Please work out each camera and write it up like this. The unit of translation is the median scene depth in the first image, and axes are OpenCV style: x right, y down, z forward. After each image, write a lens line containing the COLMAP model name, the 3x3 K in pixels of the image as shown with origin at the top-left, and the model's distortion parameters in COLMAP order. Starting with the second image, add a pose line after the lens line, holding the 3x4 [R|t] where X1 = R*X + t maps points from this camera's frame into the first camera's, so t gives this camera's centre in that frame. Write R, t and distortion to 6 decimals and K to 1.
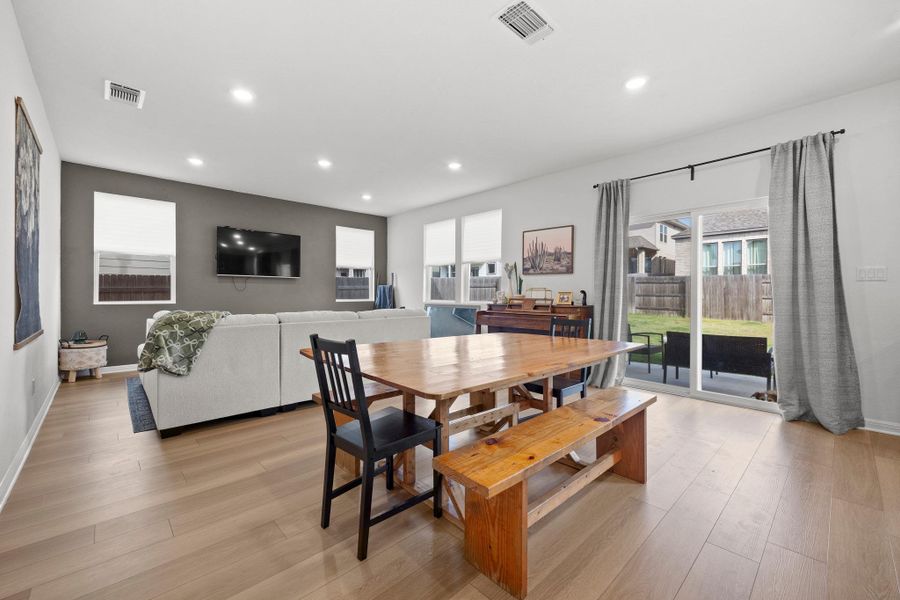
lens RADIAL K [[358.3, 0, 464.9], [0, 358.3, 298.1], [0, 0, 1]] dist [0.000658, -0.000618]
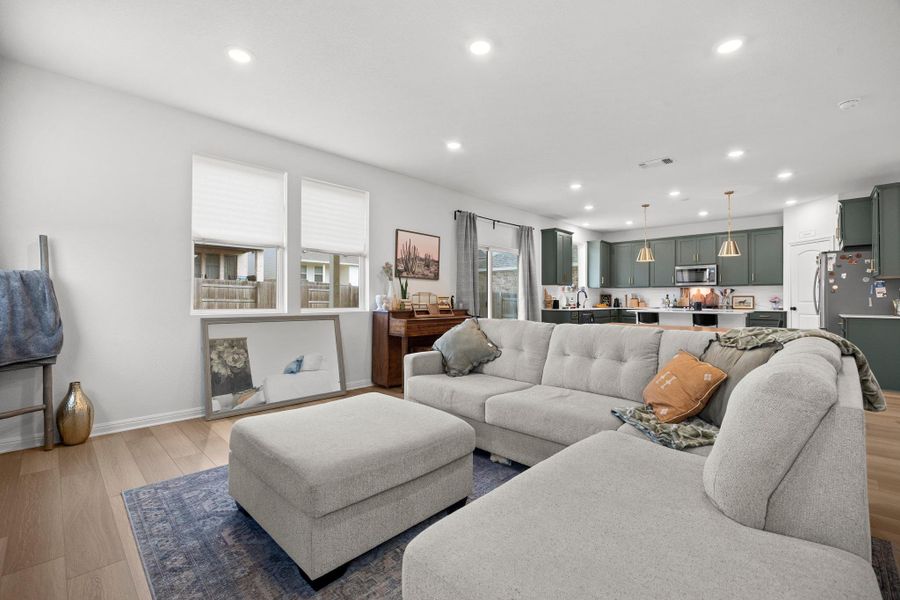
lens RADIAL K [[390.0, 0, 431.1], [0, 390.0, 294.8], [0, 0, 1]] dist [-0.016649, 0.000817]
pose [[0.005985, 0.008925, 0.999942, -0.842259], [0.008458, 0.999924, -0.008976, -0.011582], [-0.999946, 0.008511, 0.005909, 0.940270]]
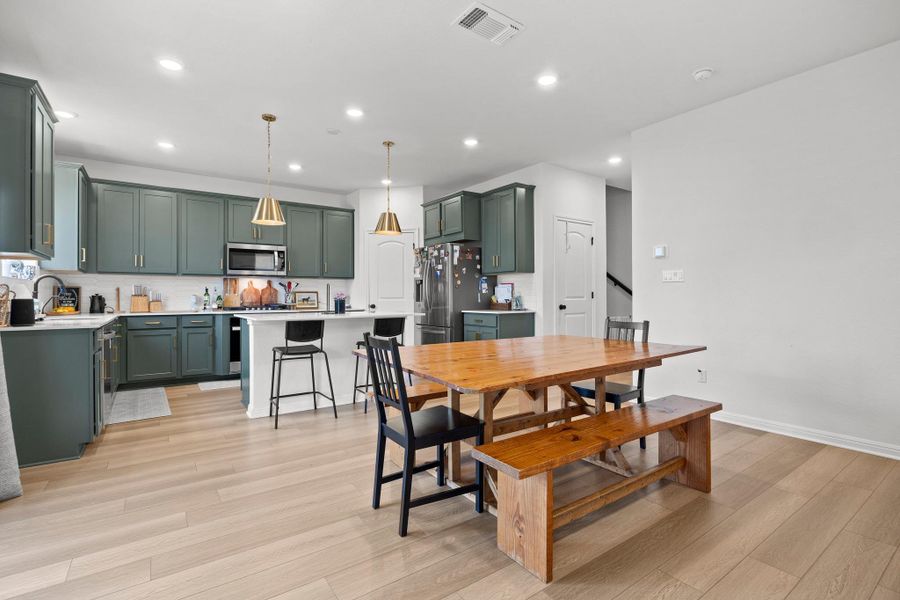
lens RADIAL K [[417.1, 0, 471.0], [0, 417.1, 296.7], [0, 0, 1]] dist [-0.027411, 0.002279]
pose [[-0.992751, 0.002592, 0.120161, 0.044790], [0.003985, 0.999928, 0.011355, -0.007095], [-0.120123, 0.011751, -0.992690, 0.904316]]
